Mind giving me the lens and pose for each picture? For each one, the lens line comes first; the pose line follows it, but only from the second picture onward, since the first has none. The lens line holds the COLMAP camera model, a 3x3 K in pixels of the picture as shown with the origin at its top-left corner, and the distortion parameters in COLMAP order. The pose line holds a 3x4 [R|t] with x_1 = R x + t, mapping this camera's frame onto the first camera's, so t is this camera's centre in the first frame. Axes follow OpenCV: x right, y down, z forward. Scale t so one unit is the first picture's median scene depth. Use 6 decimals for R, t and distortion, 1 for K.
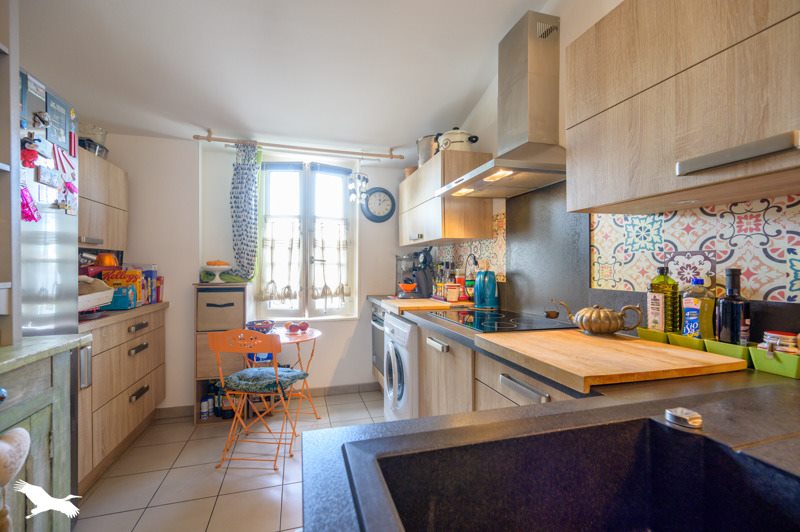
lens RADIAL K [[318.0, 0, 399.1], [0, 318.0, 269.4], [0, 0, 1]] dist [-0.011302, -0.000482]
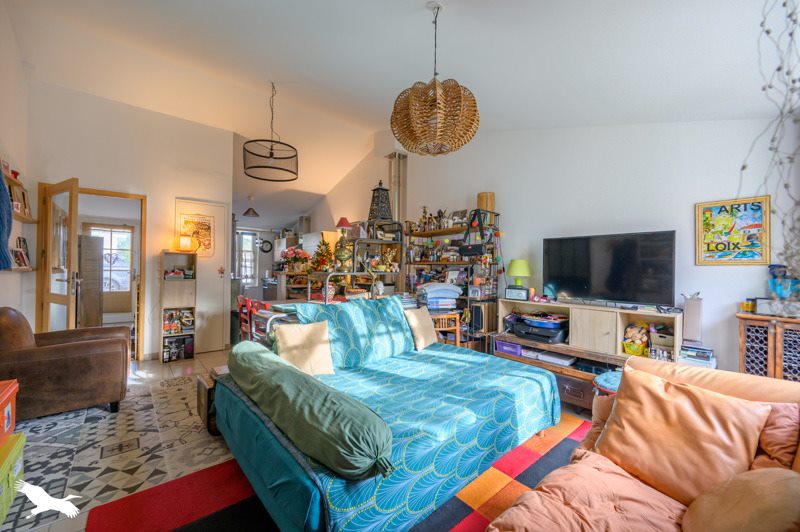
lens RADIAL K [[318.0, 0, 400.4], [0, 318.0, 266.7], [0, 0, 1]] dist [-0.011302, -0.000482]
pose [[0.928400, 0.015693, 0.371251, 0.000502], [-0.014301, 0.999877, -0.006501, -0.020958], [-0.371307, 0.000727, 0.928510, -2.184870]]
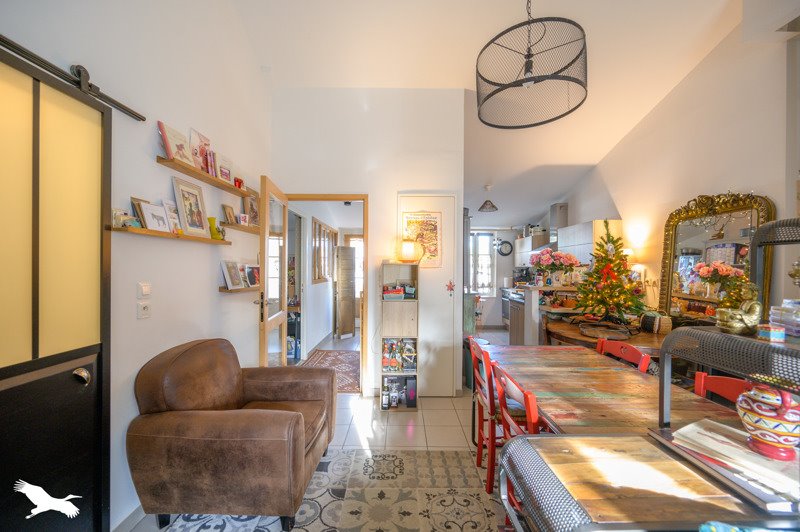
lens RADIAL K [[318.0, 0, 403.7], [0, 318.0, 268.9], [0, 0, 1]] dist [-0.011302, -0.000482]
pose [[0.950676, 0.007495, -0.310094, -0.051597], [-0.005517, 0.999958, 0.007254, -0.069958], [0.310136, -0.005185, 0.950678, -1.492263]]
